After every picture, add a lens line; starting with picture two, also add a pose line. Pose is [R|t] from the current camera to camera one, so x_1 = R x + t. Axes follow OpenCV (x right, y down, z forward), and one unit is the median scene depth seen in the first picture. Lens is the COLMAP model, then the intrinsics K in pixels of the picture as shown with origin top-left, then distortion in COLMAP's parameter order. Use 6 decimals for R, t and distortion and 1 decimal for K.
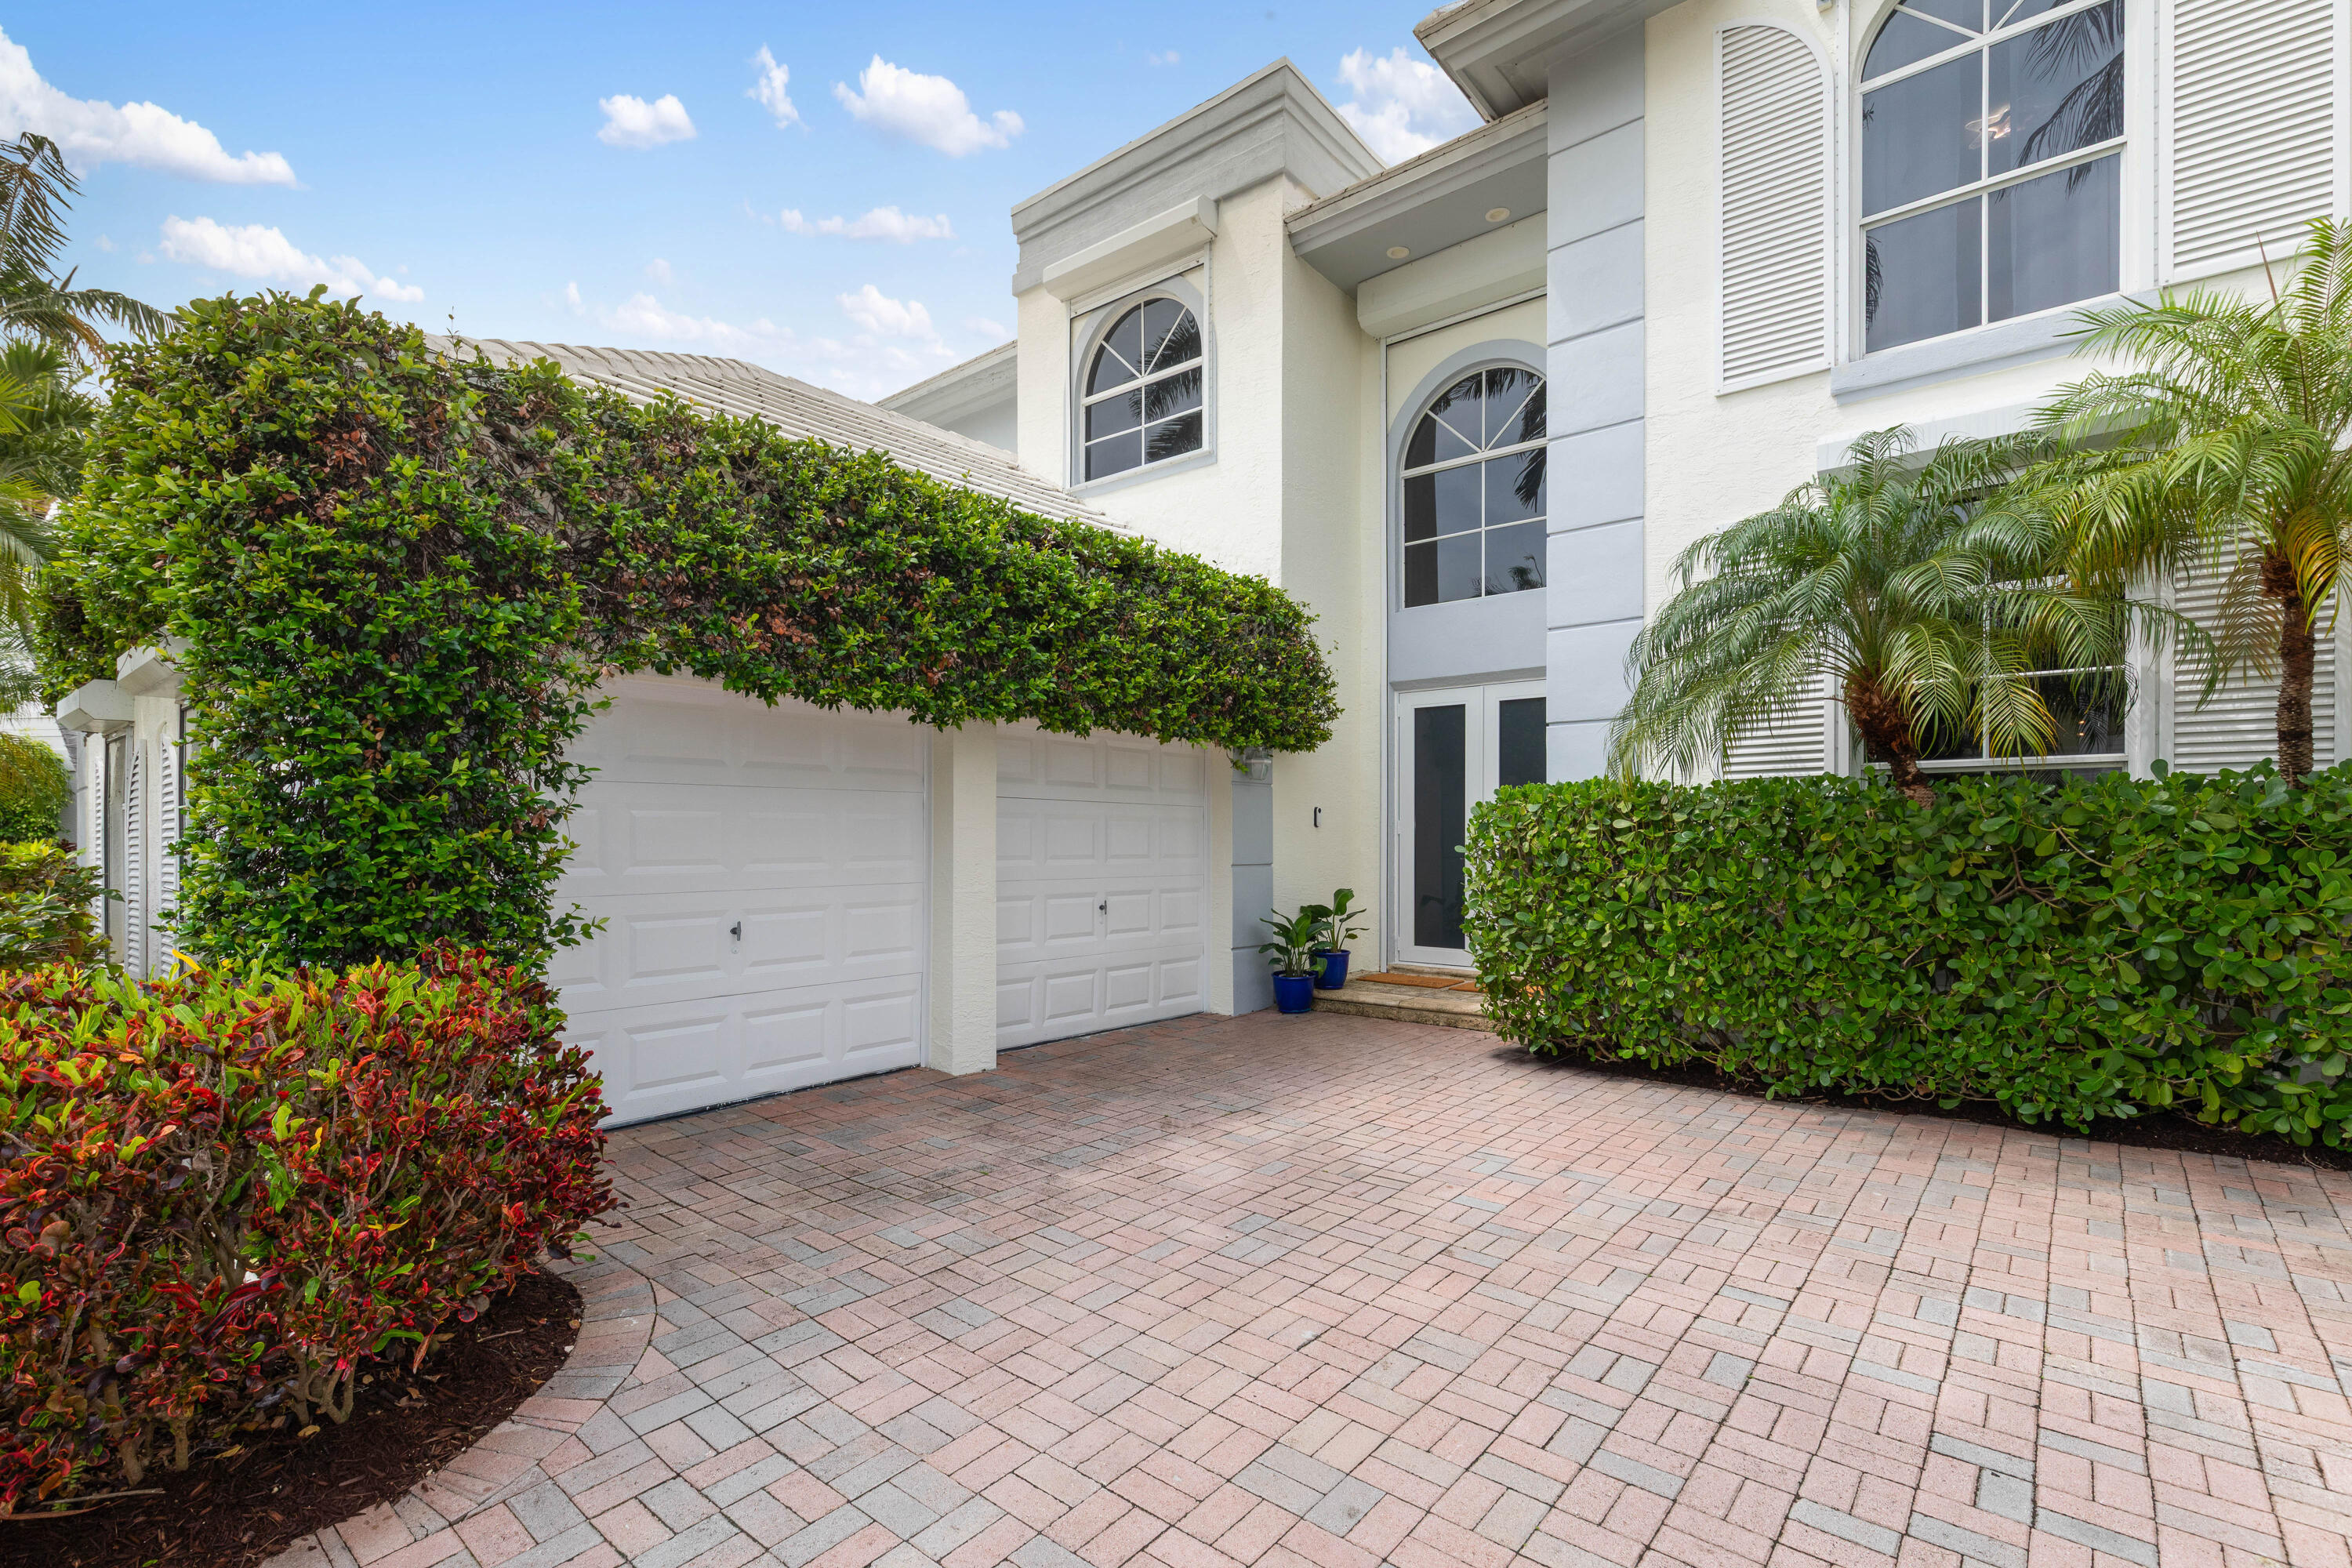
lens RADIAL K [[1046.0, 0, 1180.8], [0, 1046.0, 844.0], [0, 0, 1]] dist [0.001964, 0.000206]
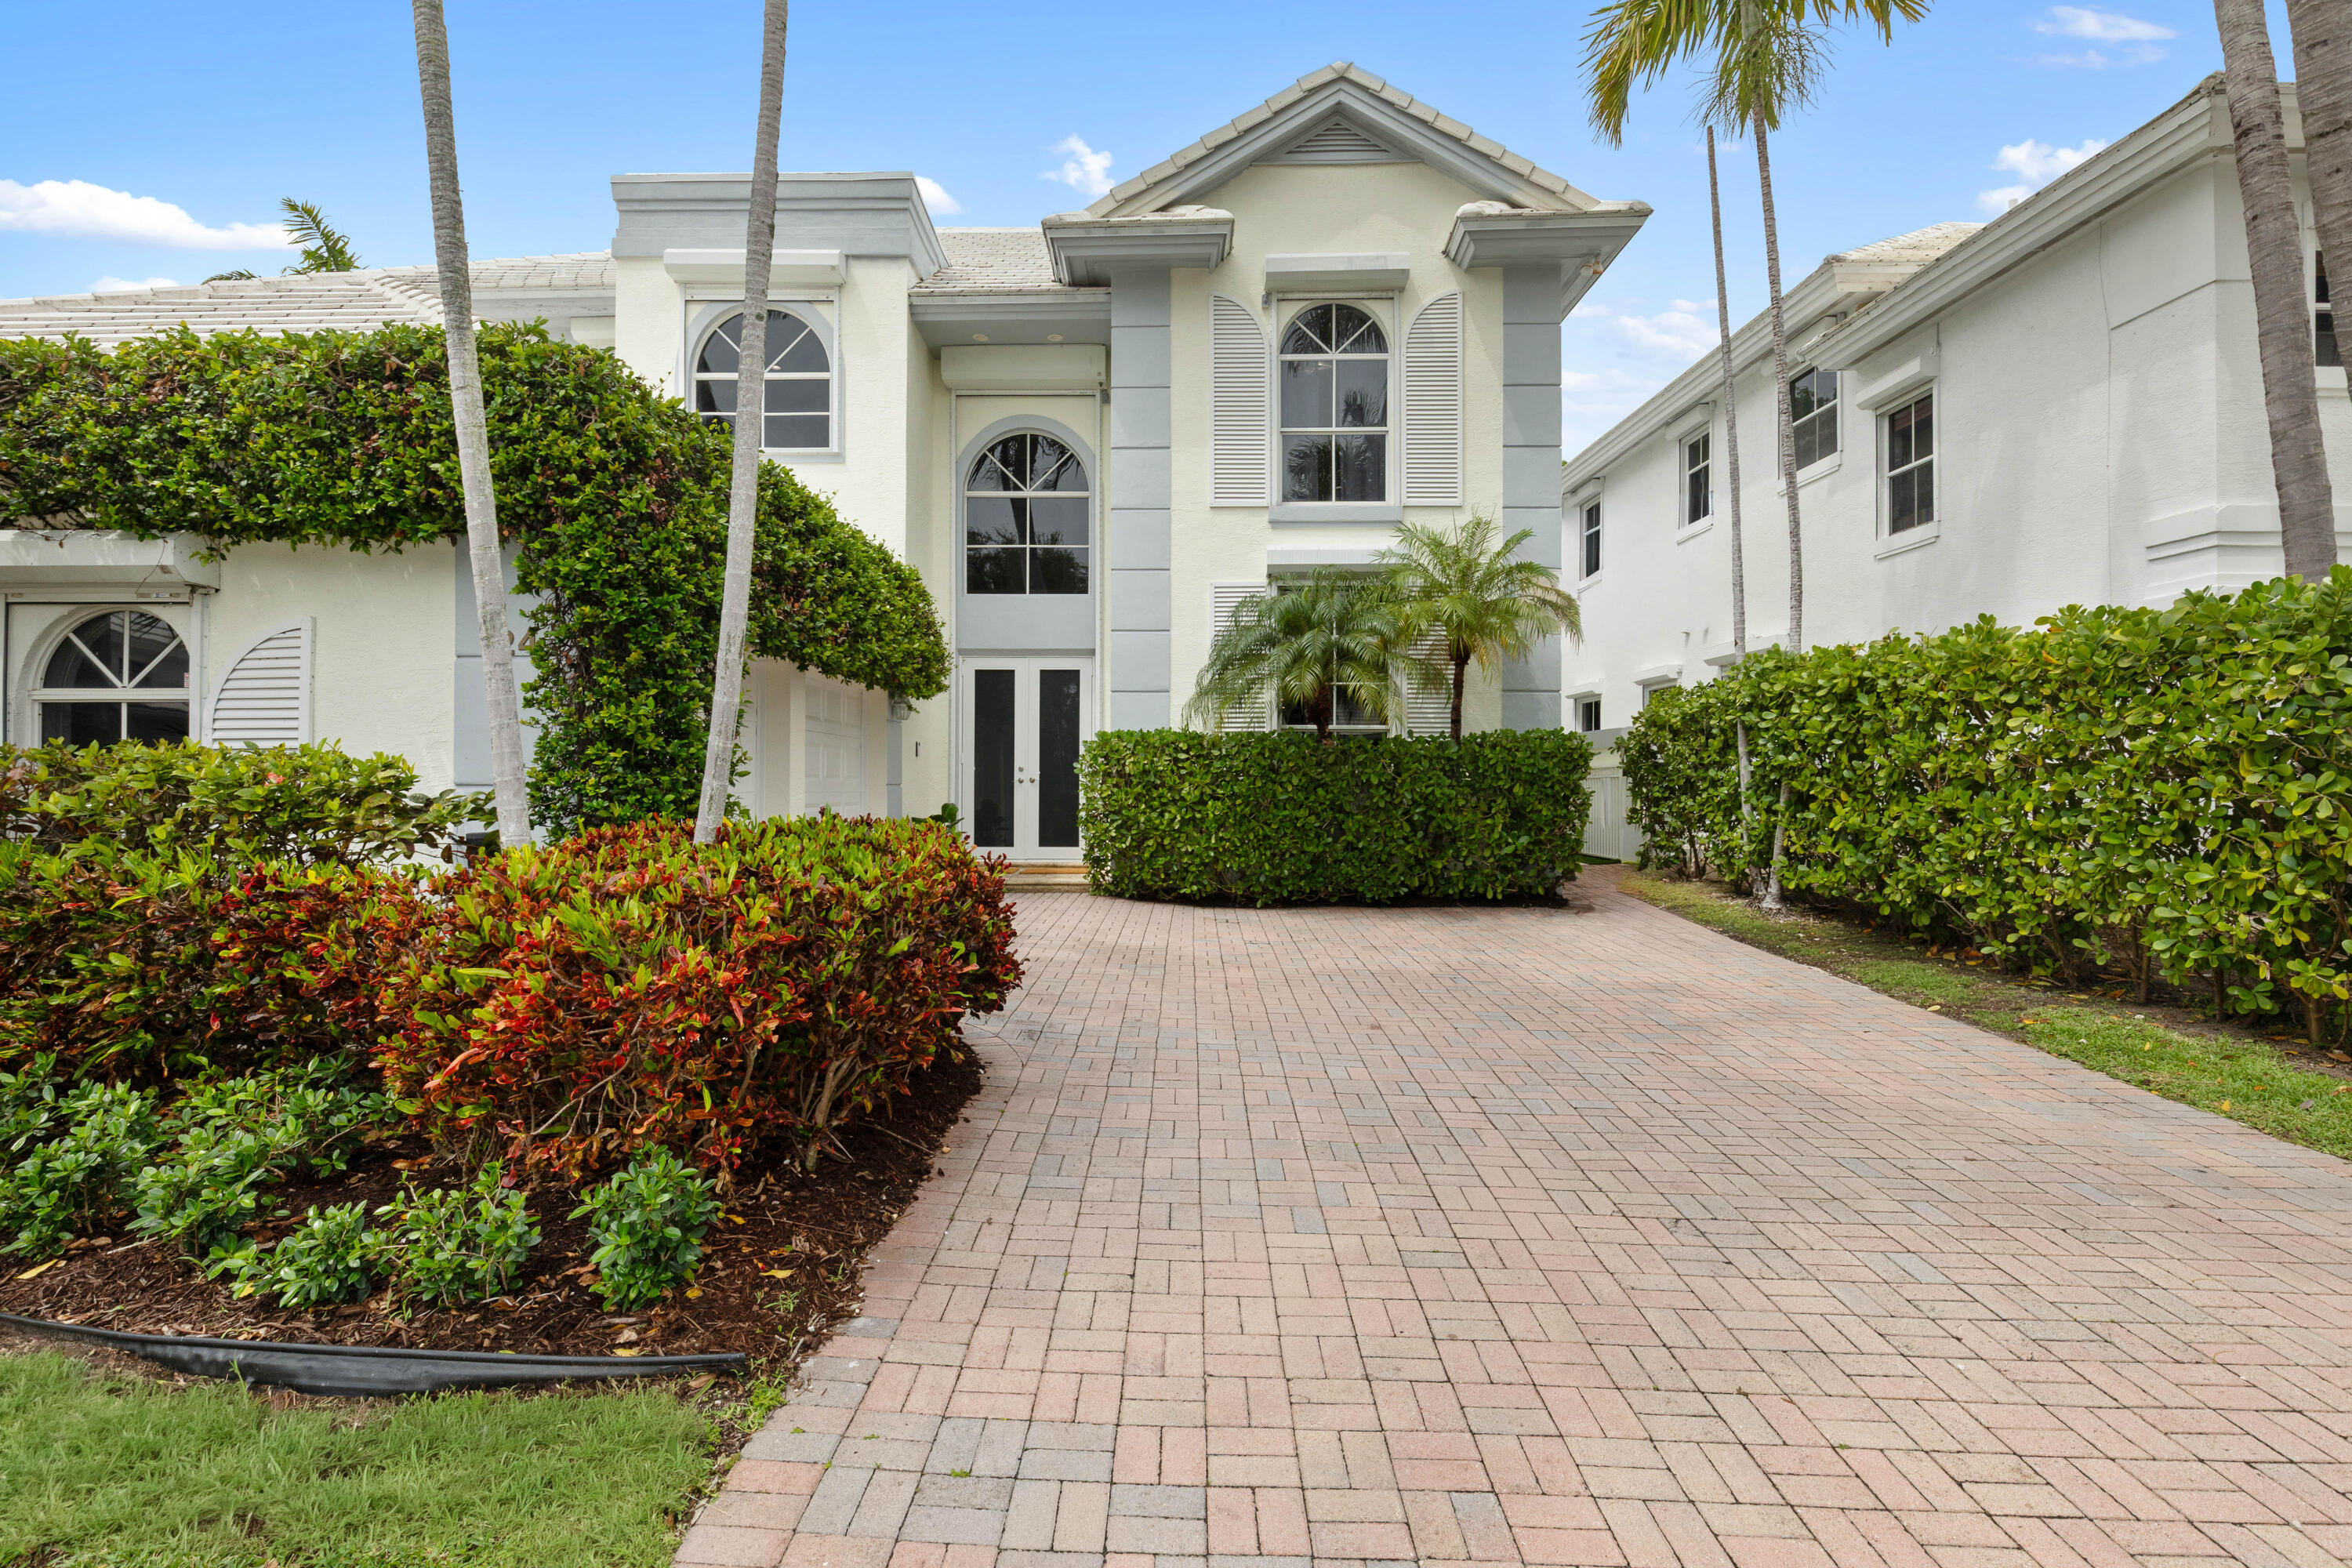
lens RADIAL K [[1092.6, 0, 1128.7], [0, 1092.6, 772.5], [0, 0, 1]] dist [0.000775, -0.000172]
pose [[0.793629, 0.007416, 0.608357, -0.732003], [-0.000549, 0.999934, -0.011472, 0.027930], [-0.608402, 0.008770, 0.793580, -0.356444]]
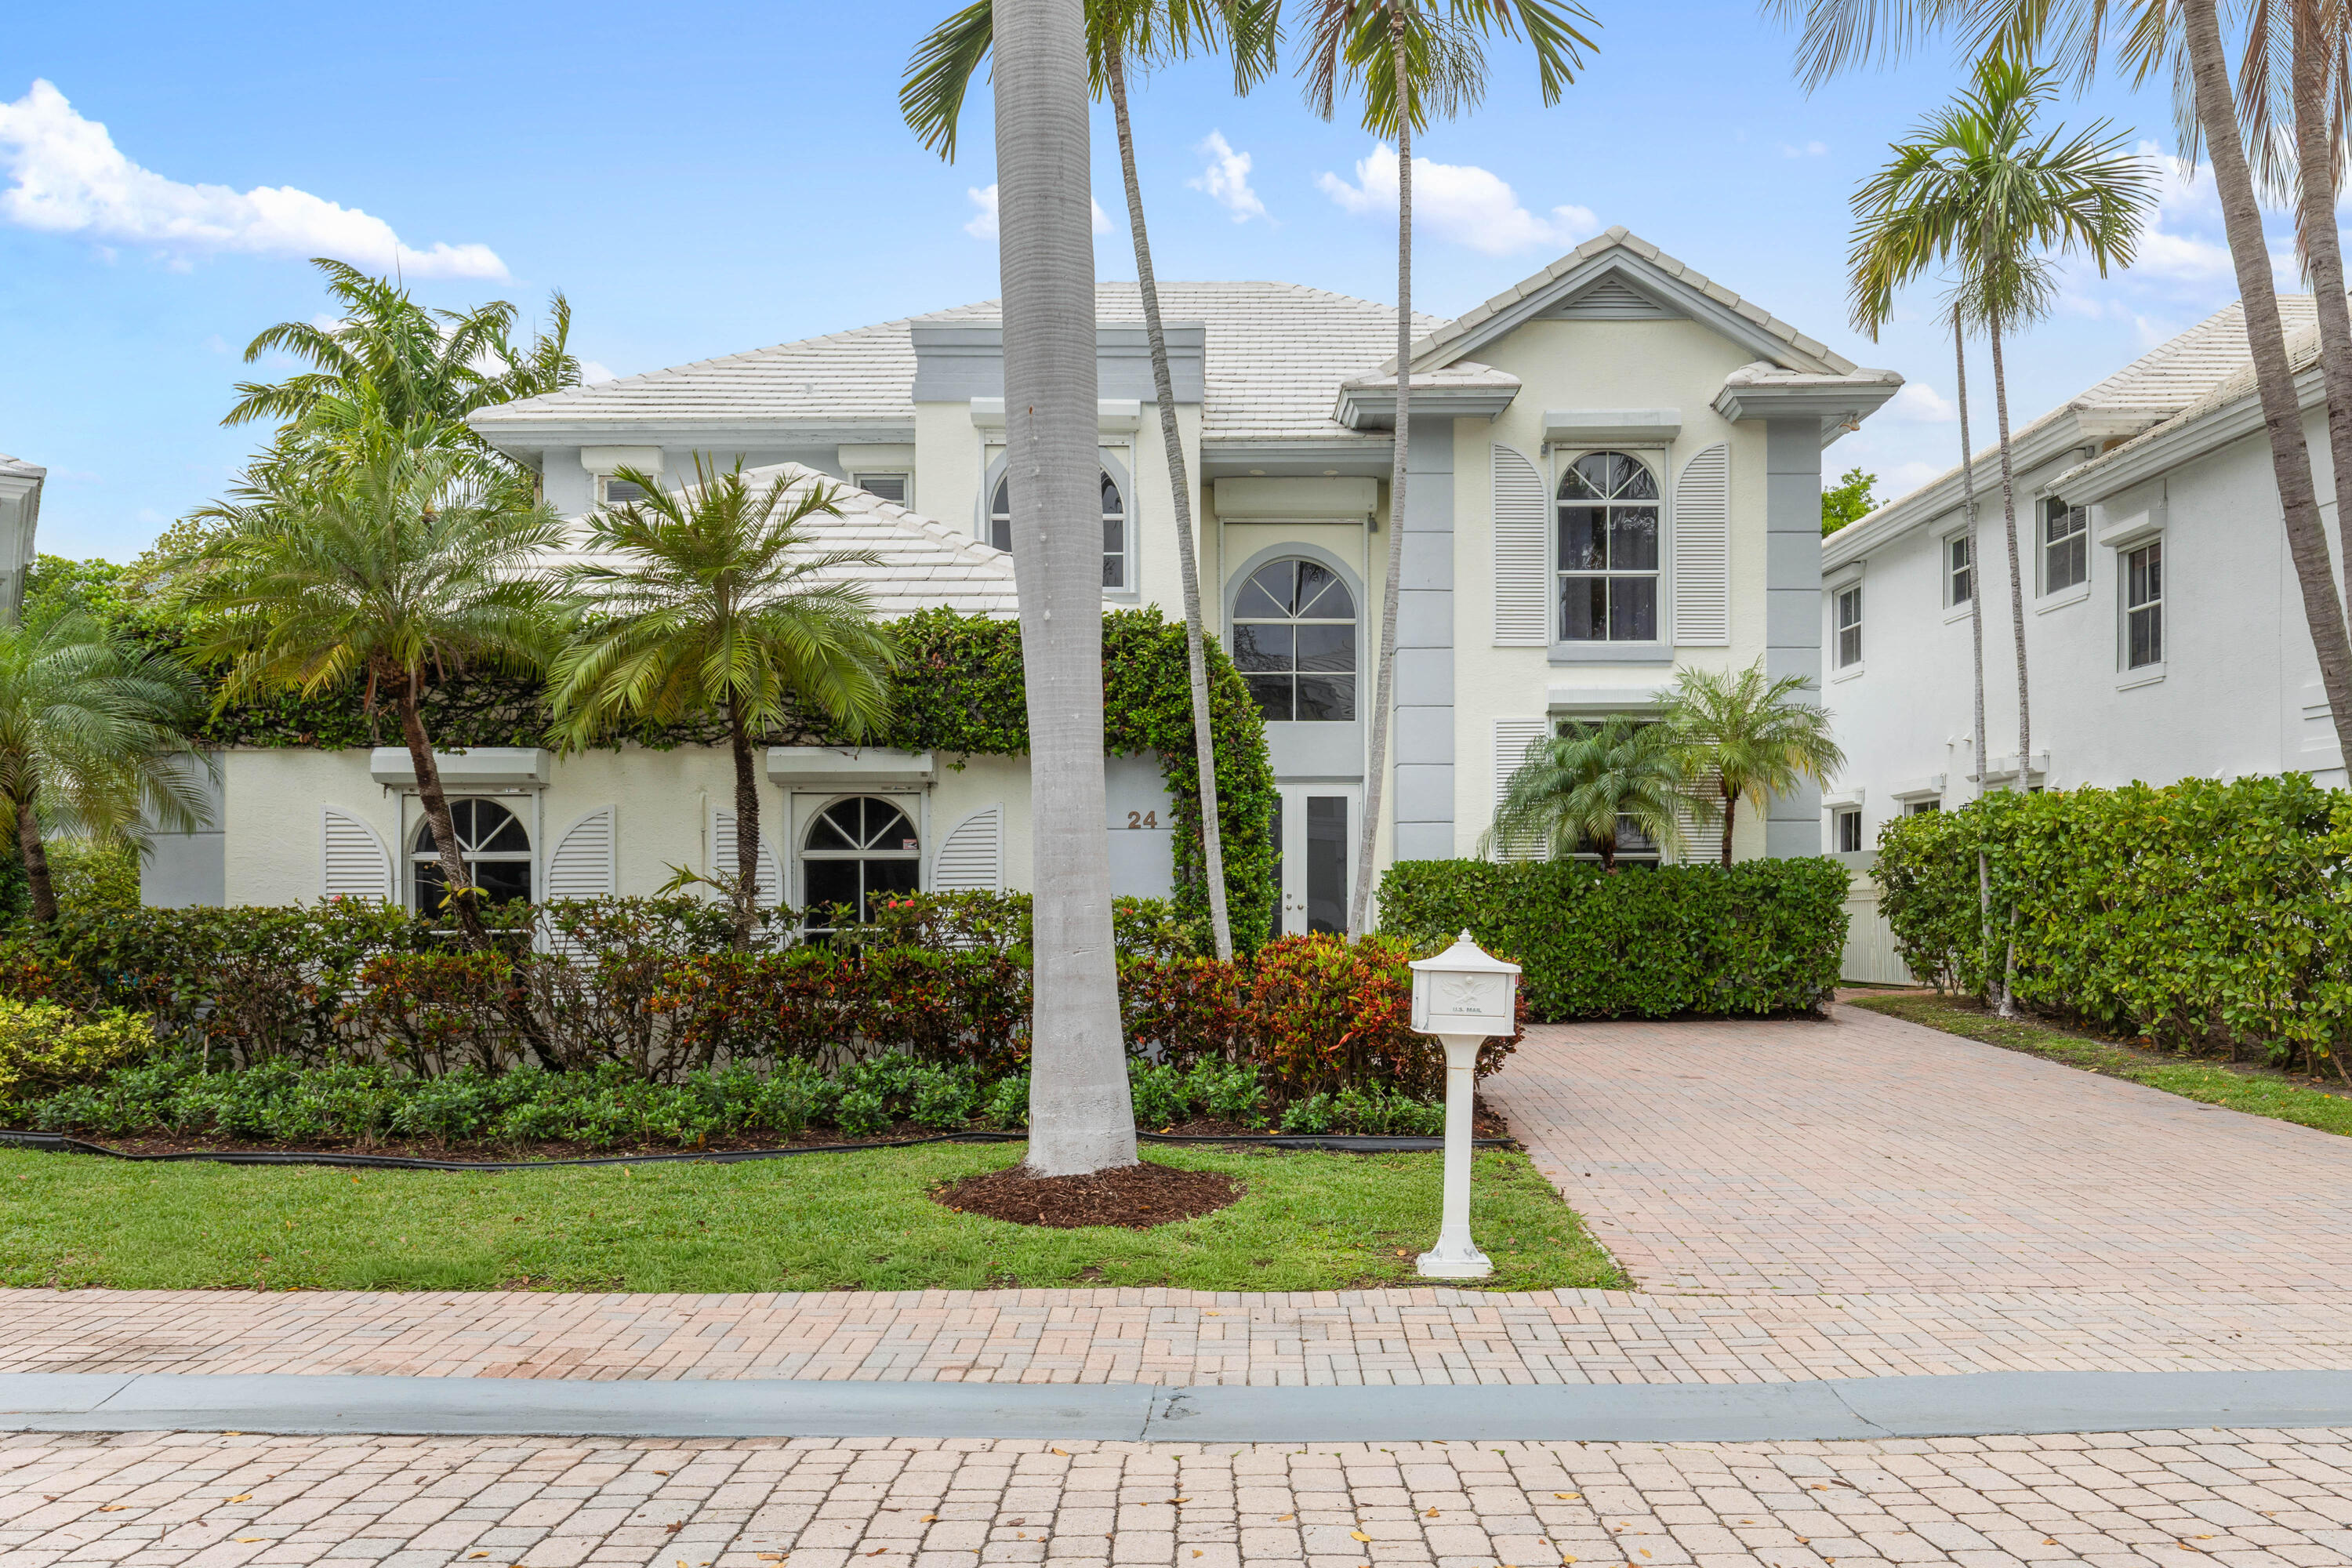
lens RADIAL K [[1740.4, 0, 1182.8], [0, 1740.4, 924.2], [0, 0, 1]] dist [-0.005295, -0.001889]
pose [[0.773738, -0.009989, 0.633427, -1.944990], [0.006095, 0.999947, 0.008323, 0.022340], [-0.633477, -0.002579, 0.773757, -1.055026]]
